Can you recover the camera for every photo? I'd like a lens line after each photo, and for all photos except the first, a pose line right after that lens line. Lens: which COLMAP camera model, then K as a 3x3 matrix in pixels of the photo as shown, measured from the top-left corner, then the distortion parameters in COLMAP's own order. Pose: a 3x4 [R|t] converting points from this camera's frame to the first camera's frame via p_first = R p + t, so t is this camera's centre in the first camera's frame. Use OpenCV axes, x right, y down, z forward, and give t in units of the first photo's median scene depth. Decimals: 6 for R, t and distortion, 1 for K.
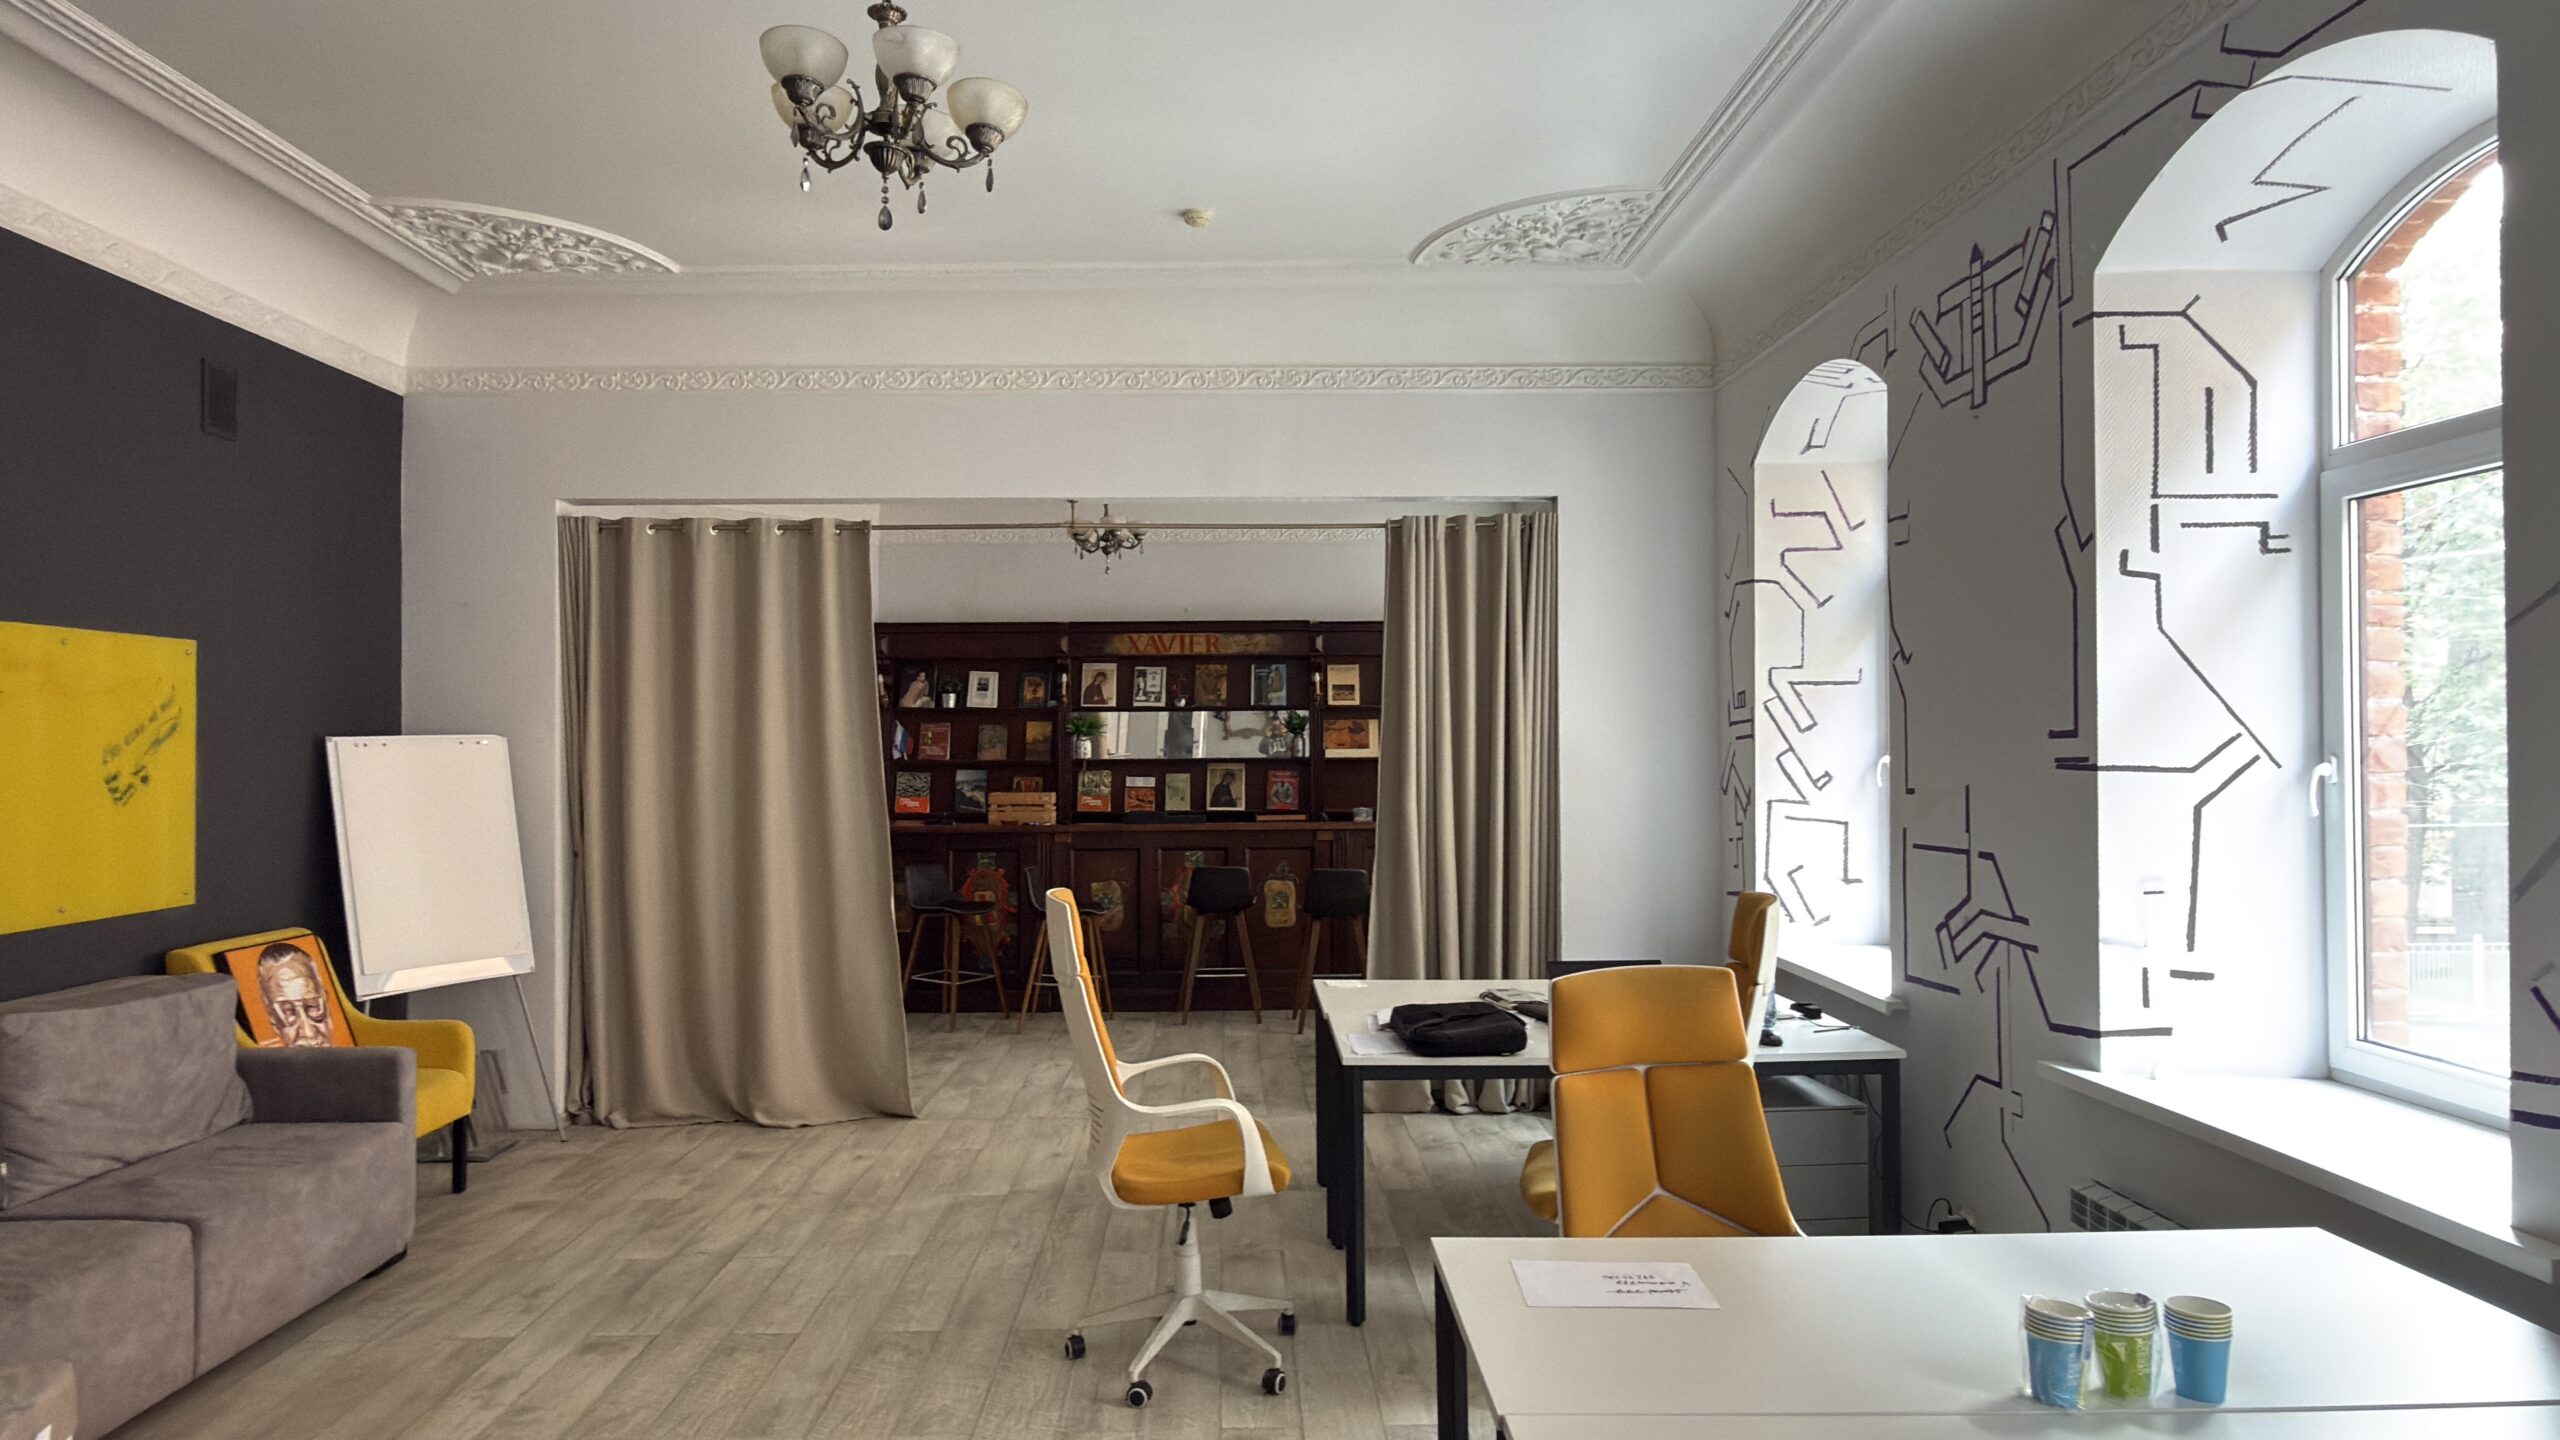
lens RADIAL K [[1543.2, 0, 1278.0], [0, 1543.2, 709.8], [0, 0, 1]] dist [-0.001847, 0.000643]
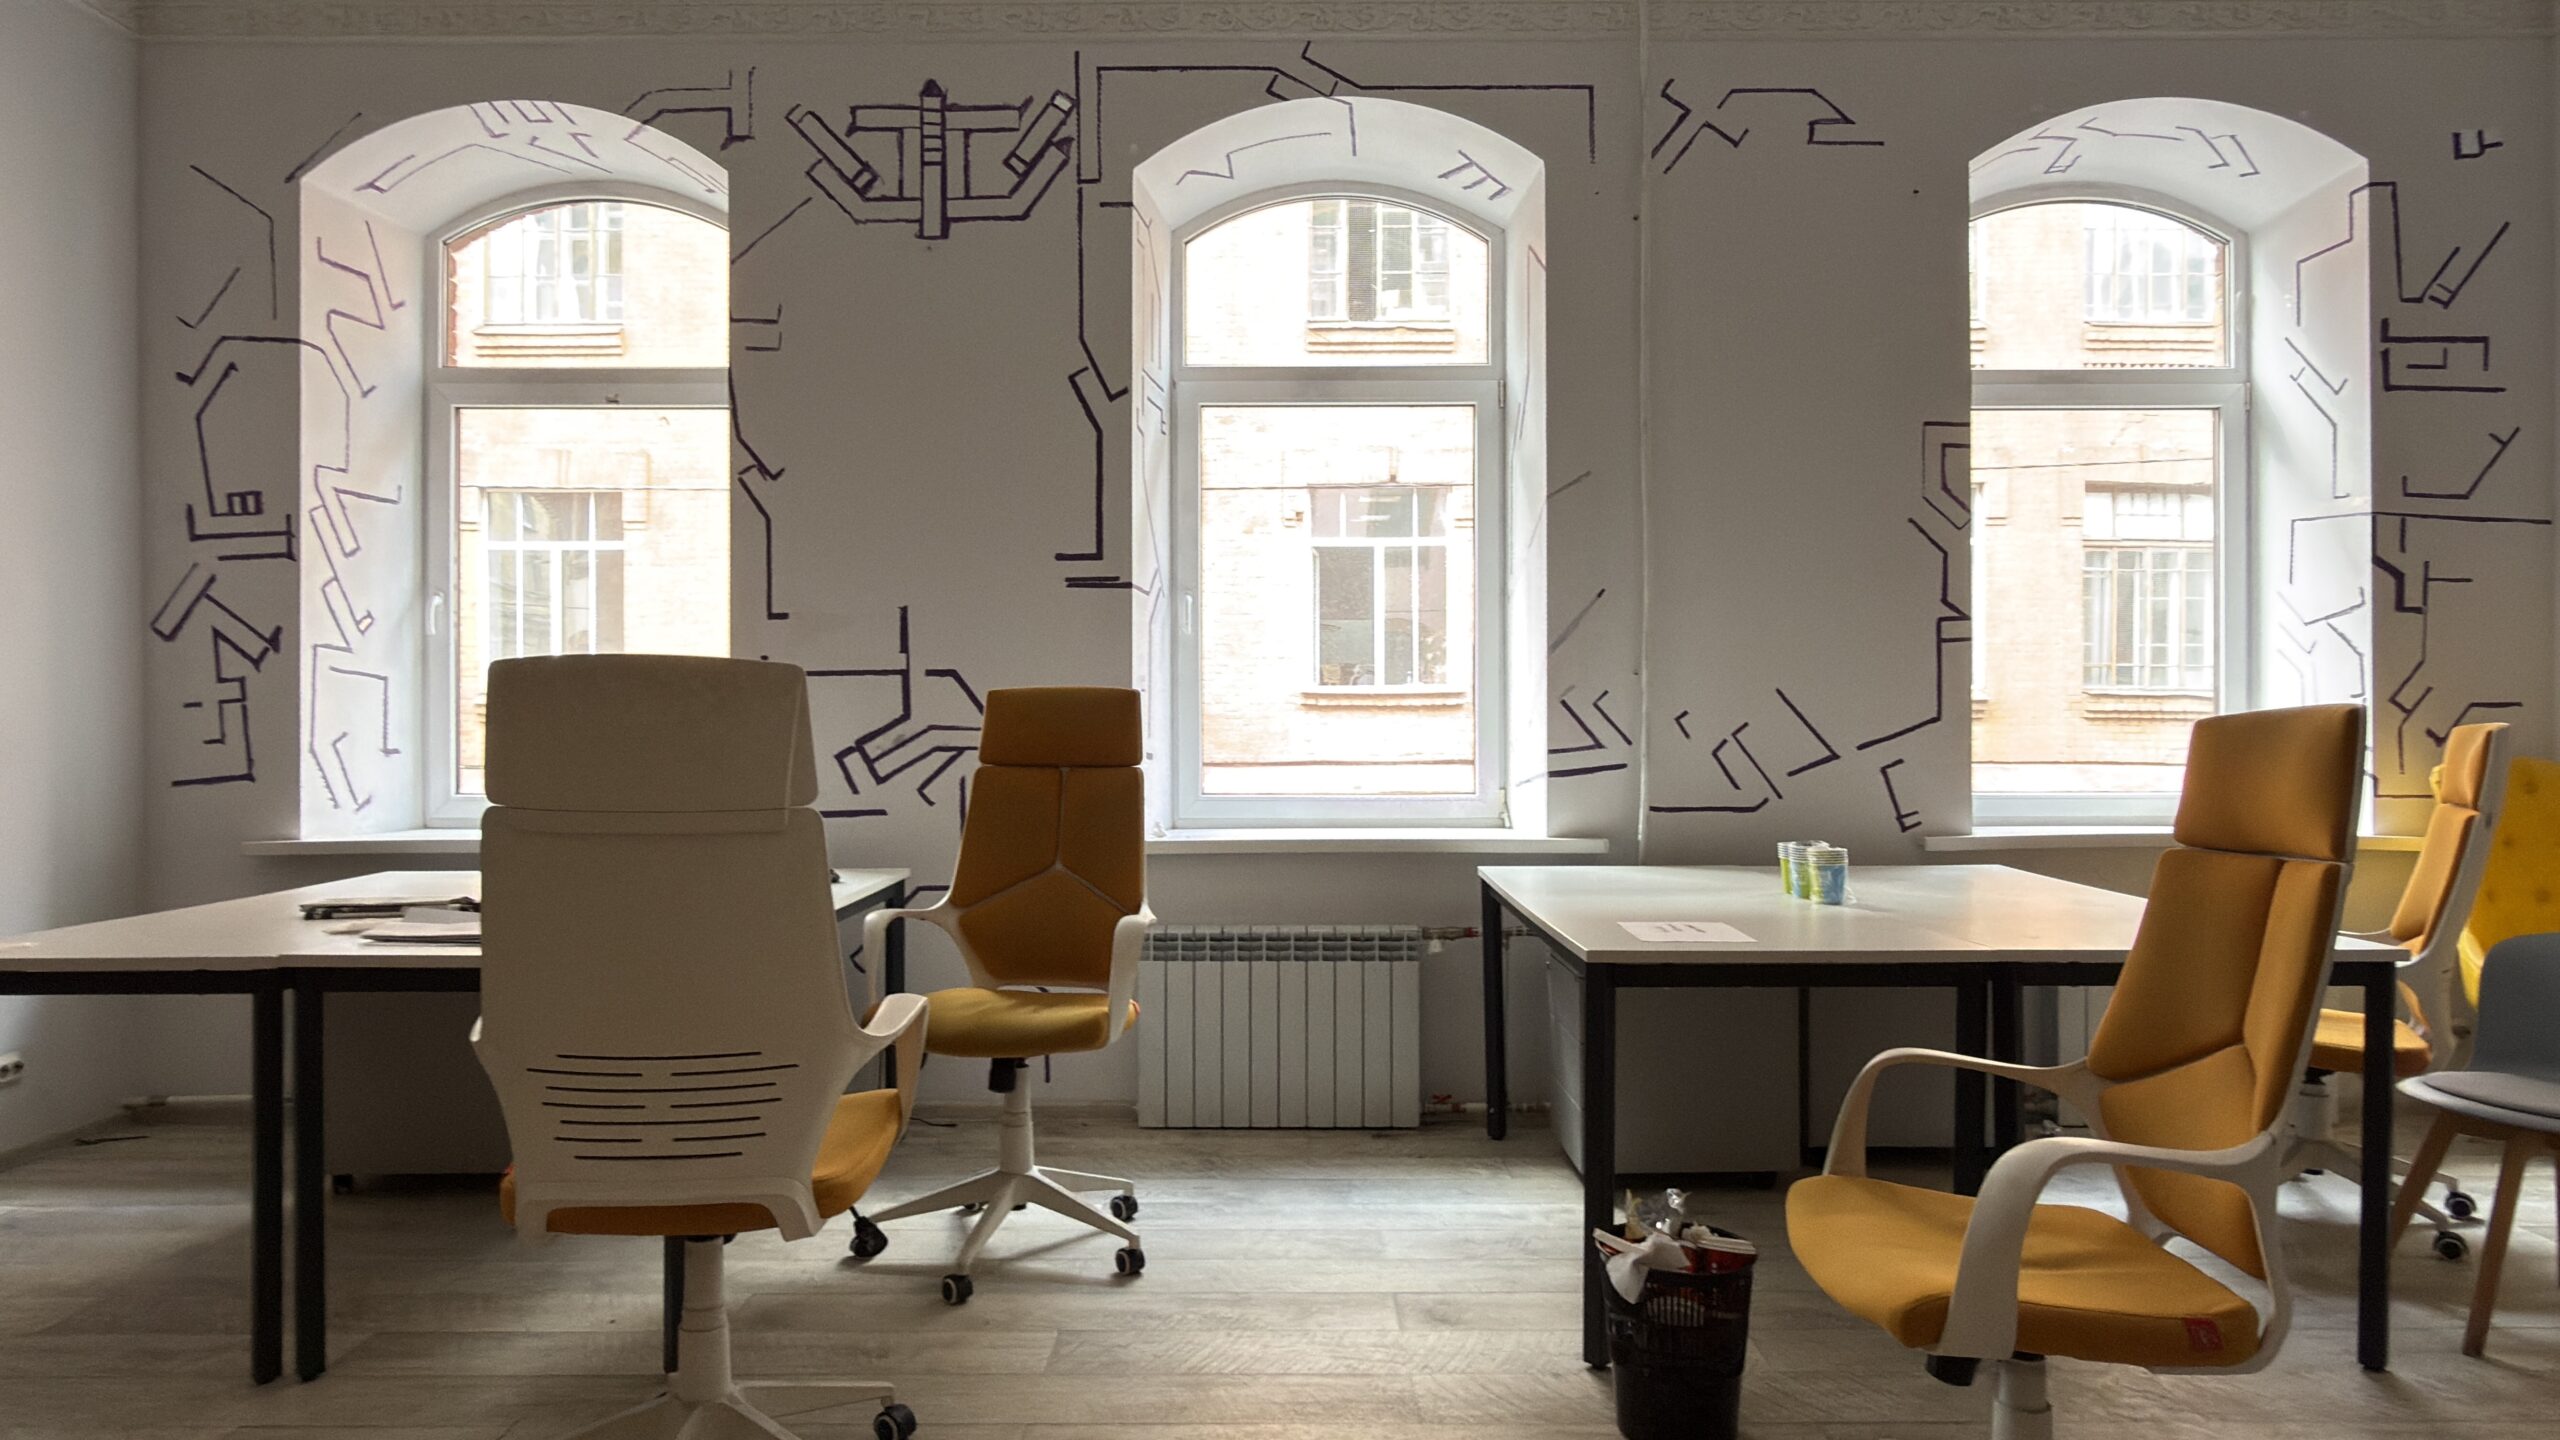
lens RADIAL K [[1543.2, 0, 1279.3], [0, 1543.2, 717.6], [0, 0, 1]] dist [-0.001847, 0.000643]
pose [[0.032061, 0.004509, 0.999476, -0.595548], [-0.020429, 0.999784, -0.003855, 0.128770], [-0.999277, -0.020294, 0.032146, 0.765679]]
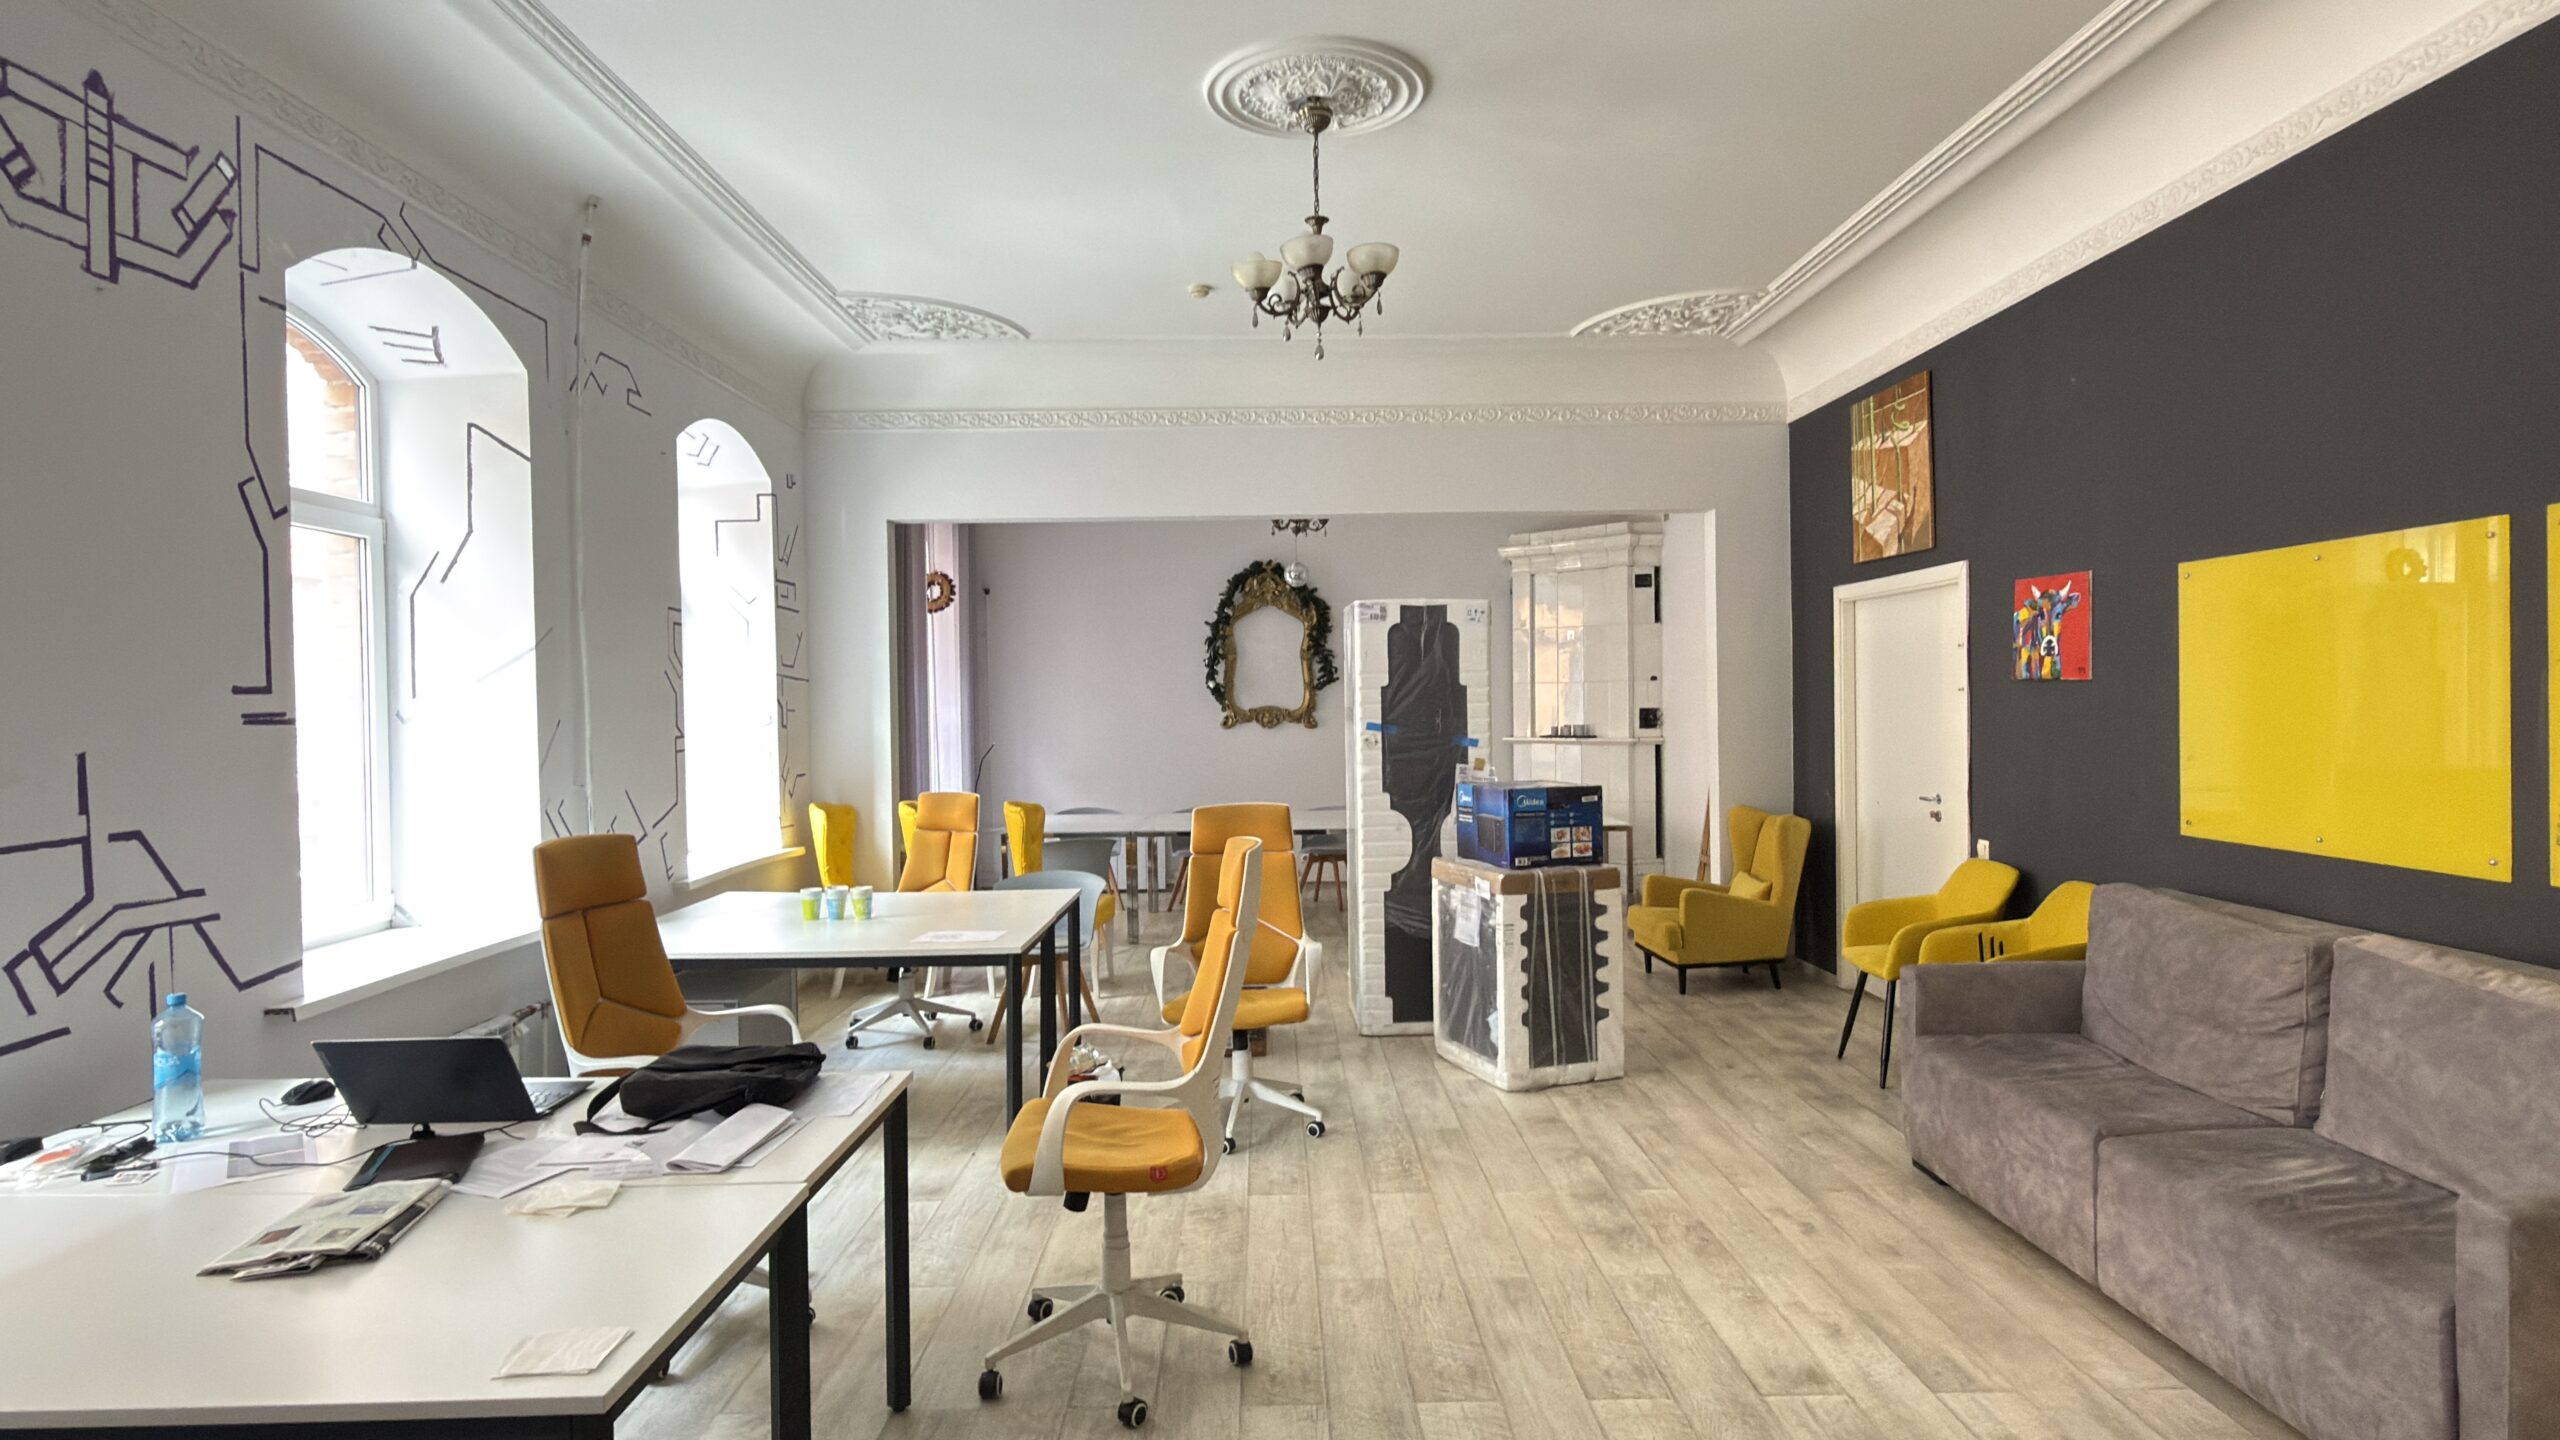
lens RADIAL K [[1354.8, 0, 1276.5], [0, 1354.8, 710.3], [0, 0, 1]] dist [-0.003779, -0.000287]
pose [[-0.999515, 0.019273, 0.024459, -0.175943], [0.018888, 0.999696, -0.015873, 0.052678], [-0.024758, -0.015404, -0.999575, 1.765316]]
